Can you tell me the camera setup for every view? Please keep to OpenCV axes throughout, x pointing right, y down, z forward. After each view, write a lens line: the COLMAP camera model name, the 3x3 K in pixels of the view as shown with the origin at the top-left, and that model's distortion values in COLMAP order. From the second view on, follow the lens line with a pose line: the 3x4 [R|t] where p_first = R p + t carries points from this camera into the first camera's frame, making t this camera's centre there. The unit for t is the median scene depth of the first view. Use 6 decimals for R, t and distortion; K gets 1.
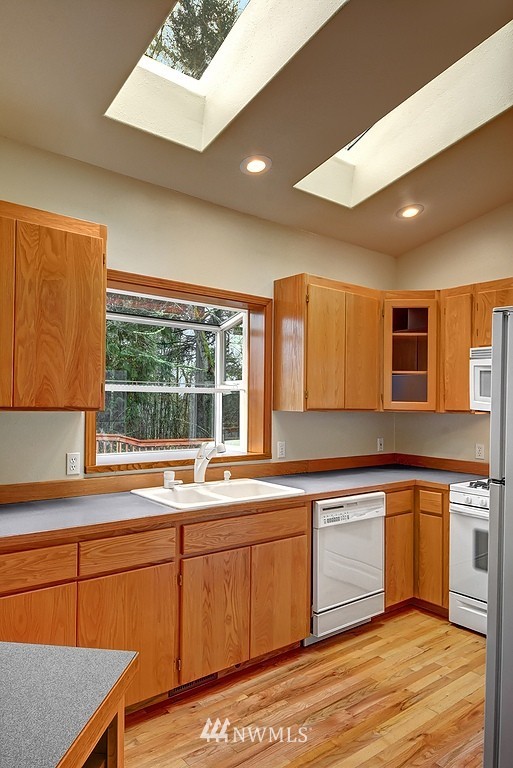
lens RADIAL K [[510.4, 0, 250.5], [0, 510.4, 388.1], [0, 0, 1]] dist [0.019088, -0.012147]
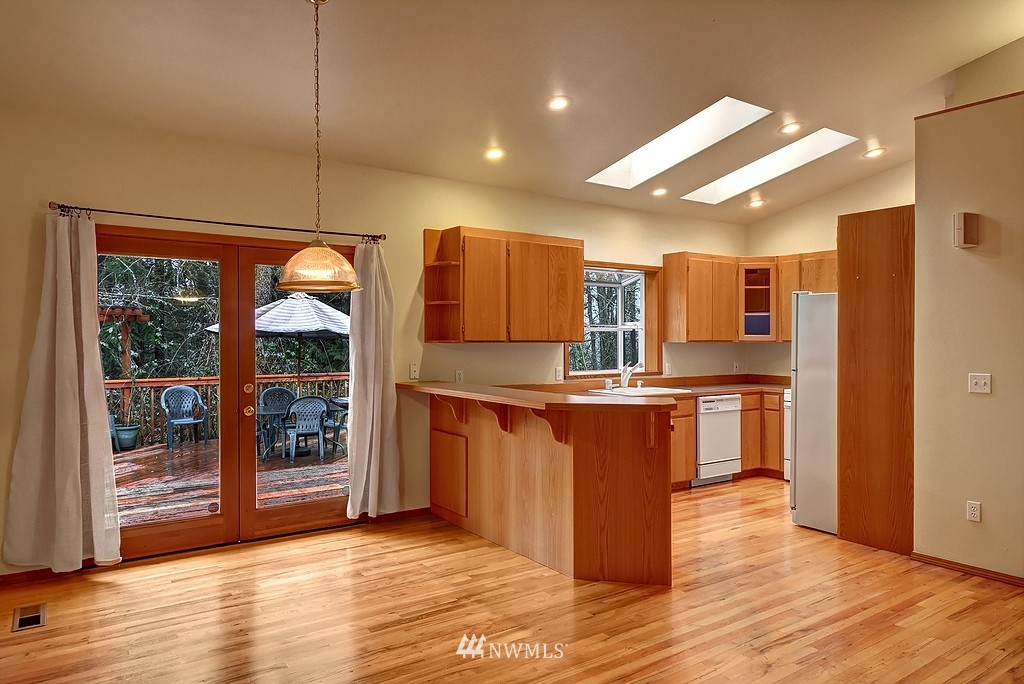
lens RADIAL K [[680.5, 0, 514.5], [0, 680.5, 341.4], [0, 0, 1]] dist [0.019088, -0.012147]
pose [[0.998809, -0.016047, -0.046073, -0.298770], [0.017348, 0.999458, 0.027967, -0.022158], [0.045599, -0.028733, 0.998547, -1.000701]]
